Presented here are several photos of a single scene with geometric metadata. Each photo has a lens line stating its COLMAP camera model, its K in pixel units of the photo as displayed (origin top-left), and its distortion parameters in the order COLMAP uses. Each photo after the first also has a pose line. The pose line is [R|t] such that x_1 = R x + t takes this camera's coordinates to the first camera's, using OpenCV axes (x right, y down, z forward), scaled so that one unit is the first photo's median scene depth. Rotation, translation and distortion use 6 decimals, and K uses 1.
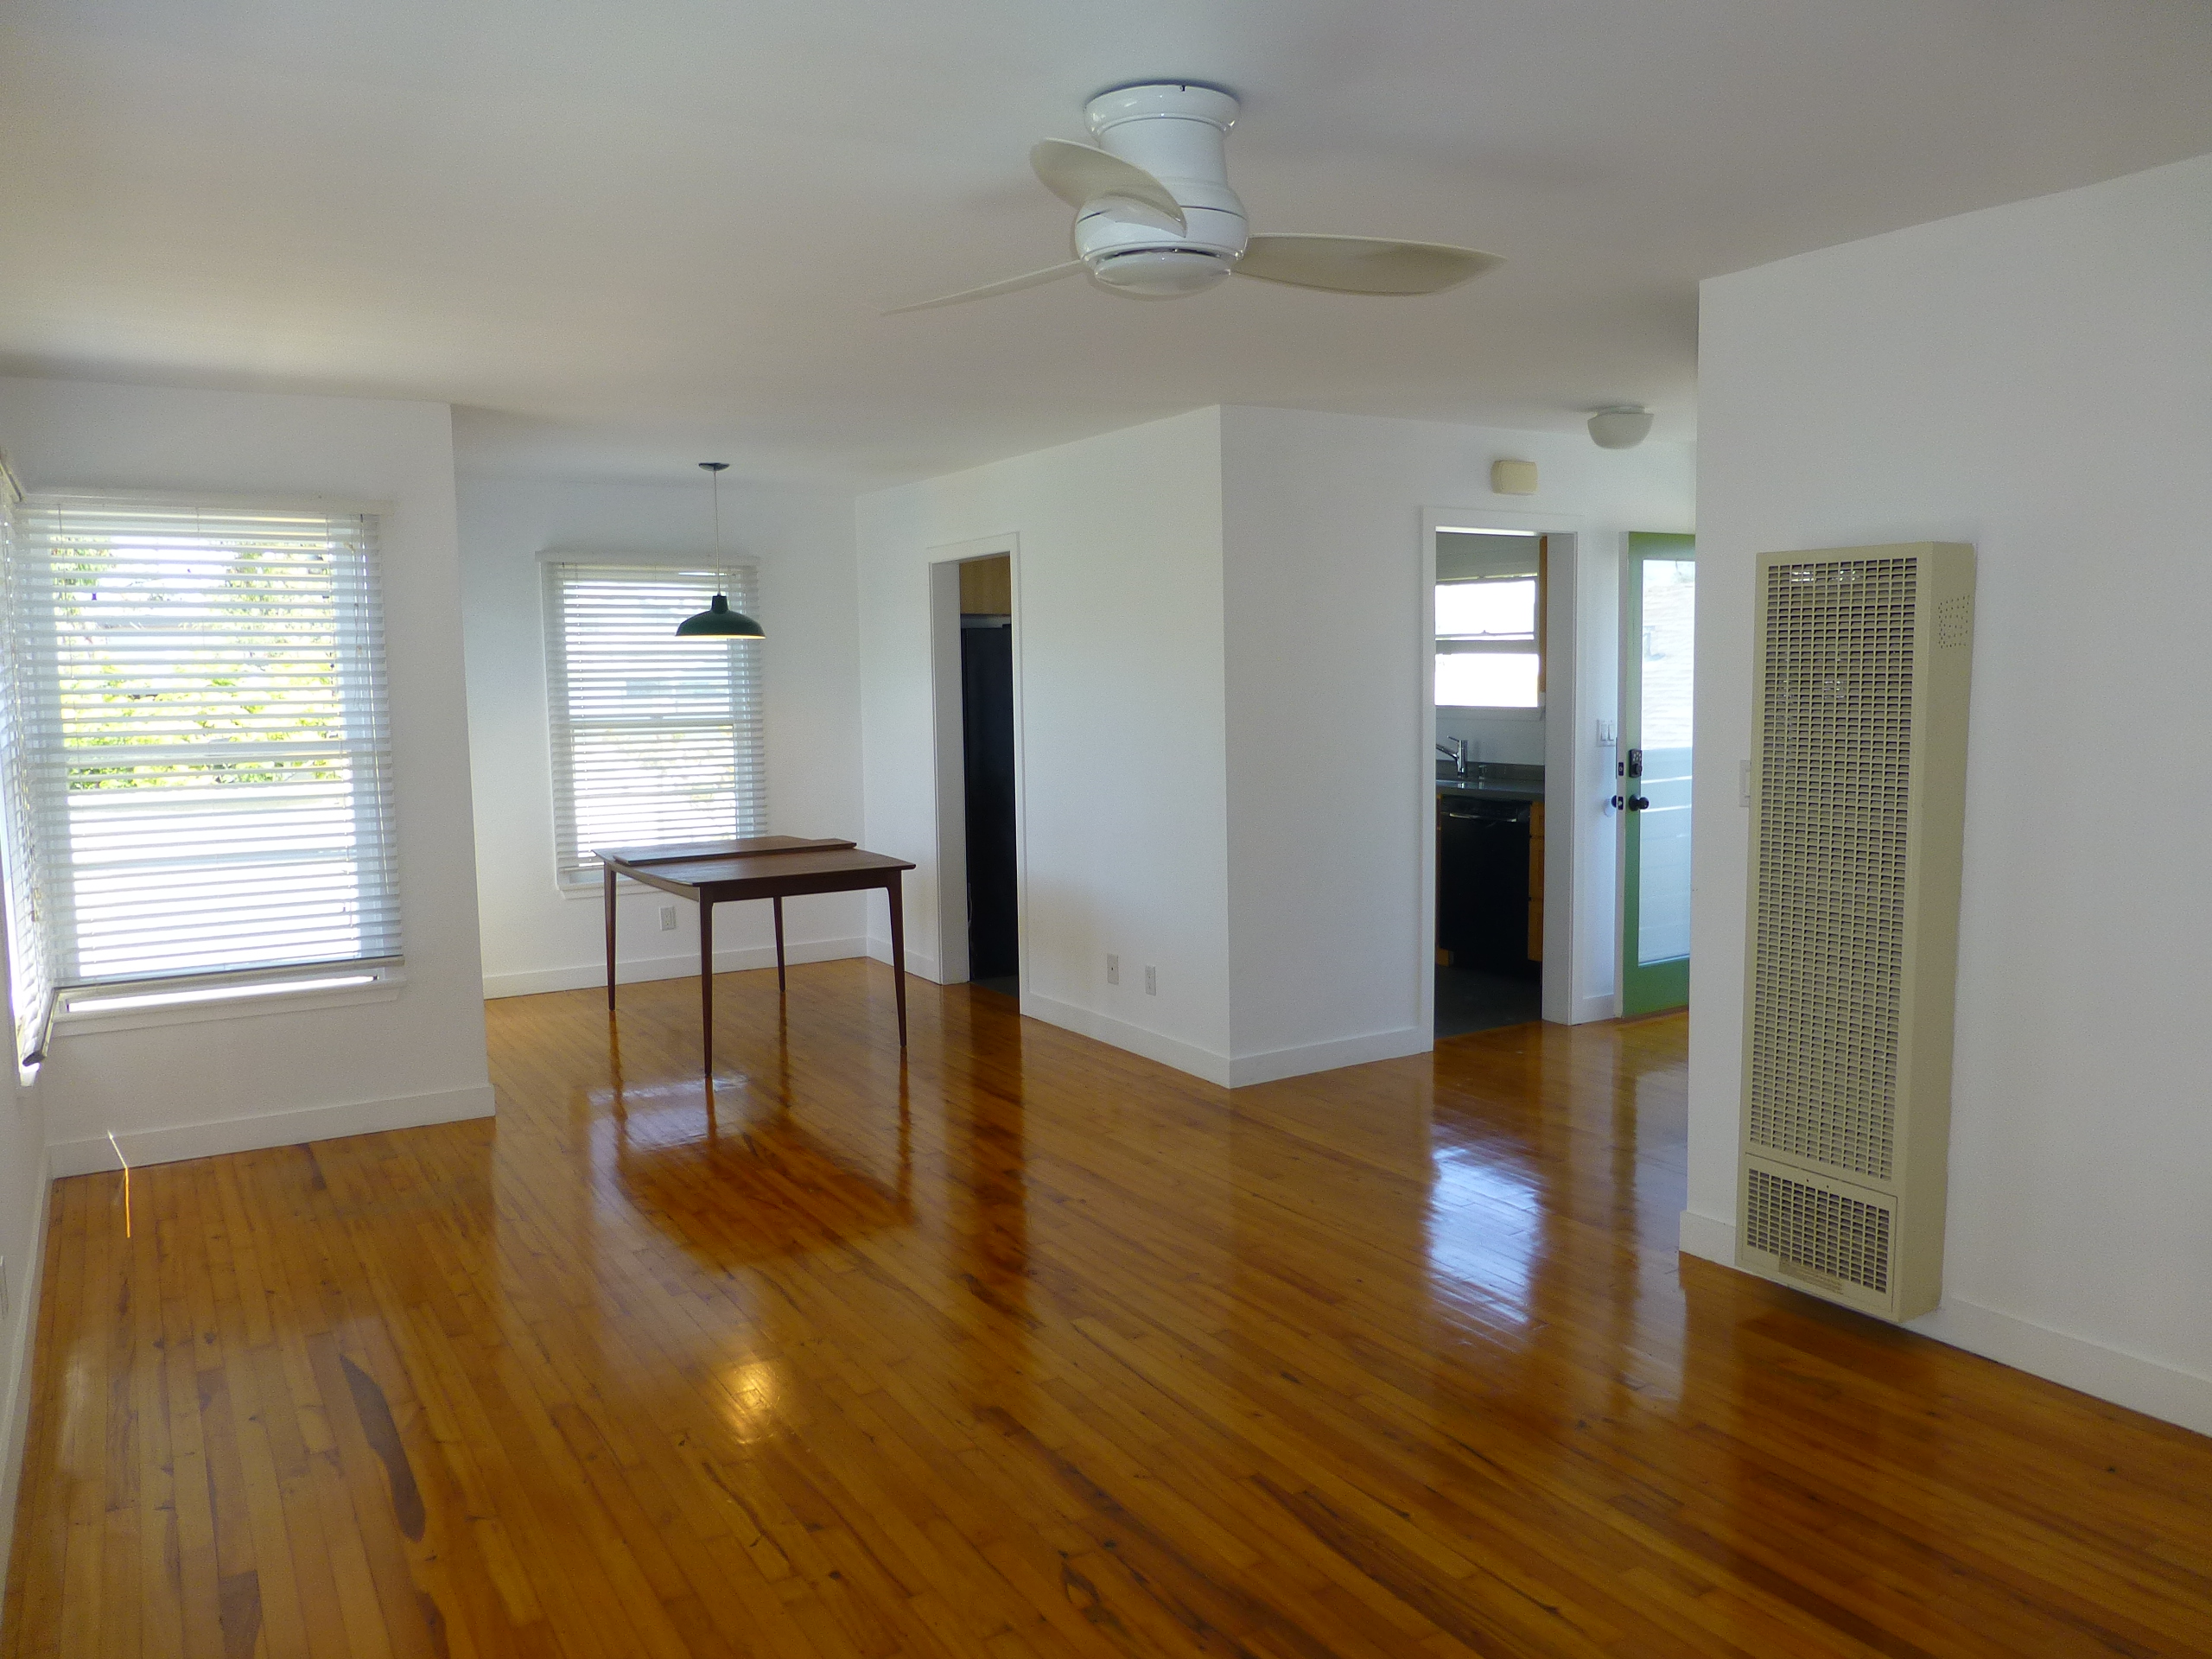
lens RADIAL K [[1614.4, 0, 1102.8], [0, 1614.4, 835.2], [0, 0, 1]] dist [-0.018447, -0.011634]
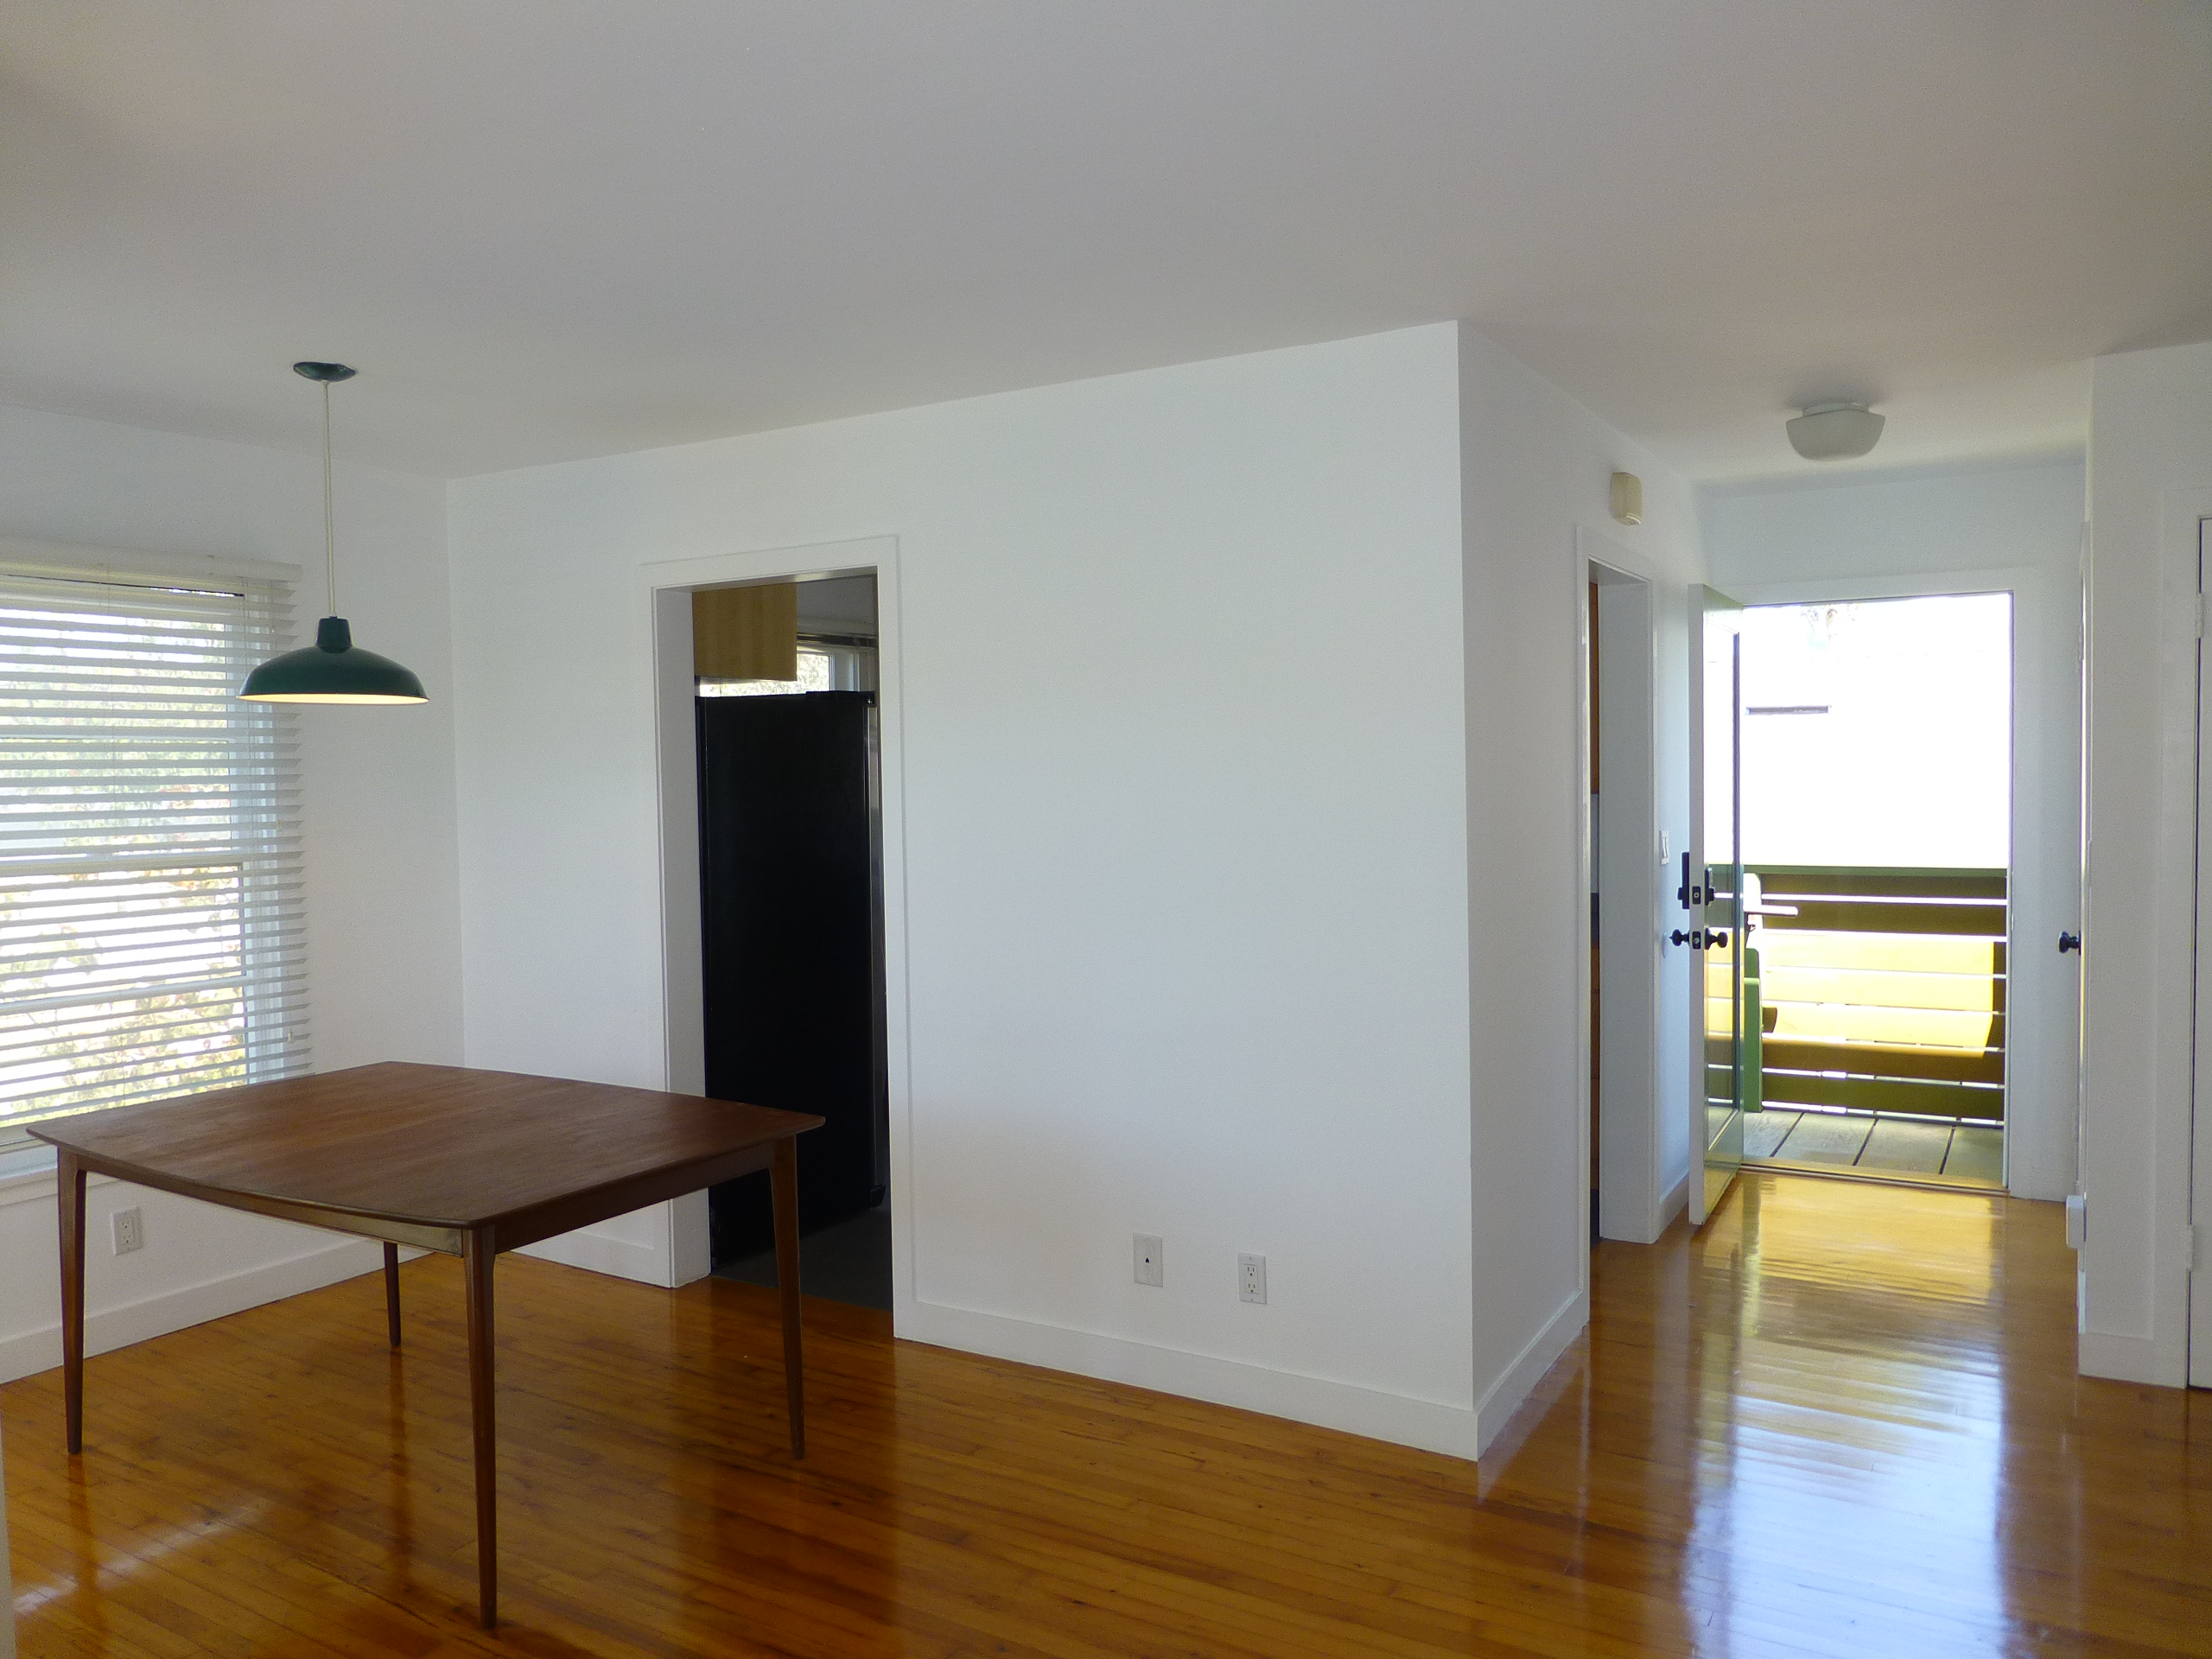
lens RADIAL K [[1563.5, 0, 1106.0], [0, 1563.5, 829.5], [0, 0, 1]] dist [0.004058, -0.074895]
pose [[0.879005, -0.017564, 0.476489, -0.298796], [0.049369, 0.997303, -0.054312, -0.048623], [-0.474250, 0.071264, 0.877501, 0.519422]]
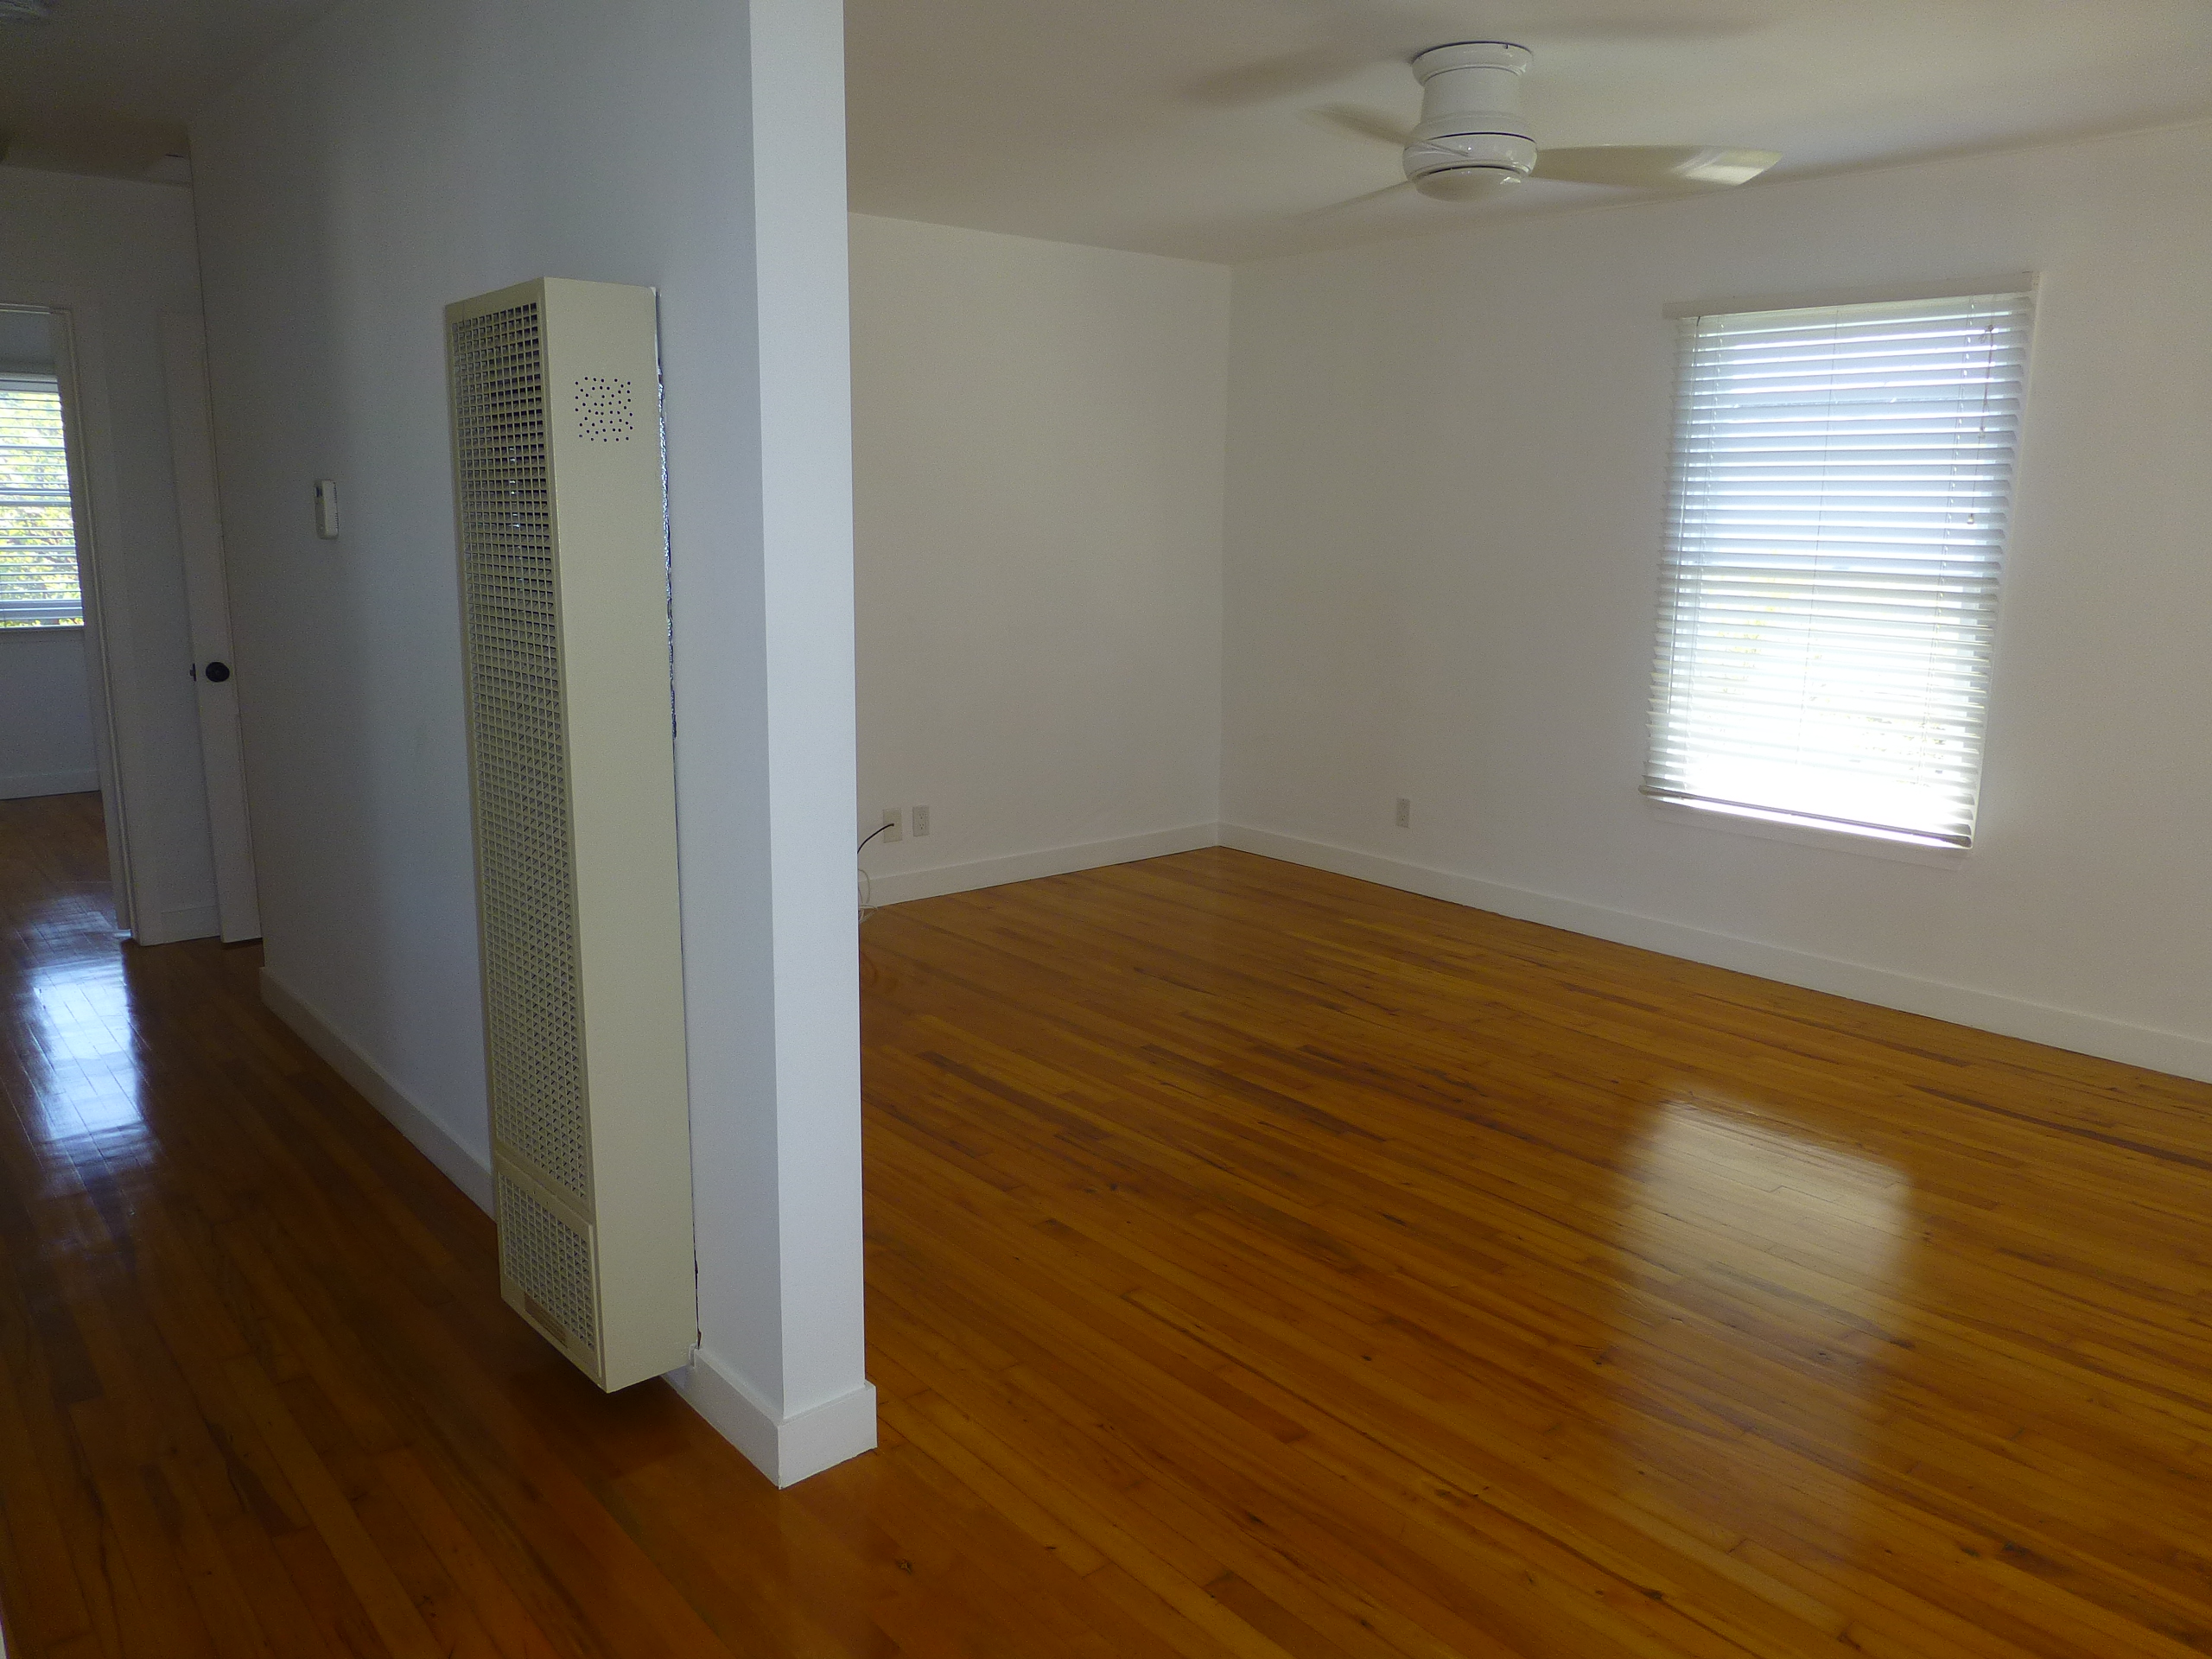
lens RADIAL K [[1614.4, 0, 1102.8], [0, 1614.4, 835.2], [0, 0, 1]] dist [-0.018447, -0.011634]
pose [[-0.988260, 0.037364, -0.148141, 0.243209], [-0.007590, 0.956430, 0.291863, -0.098309], [0.152592, 0.289561, -0.944918, 1.040134]]
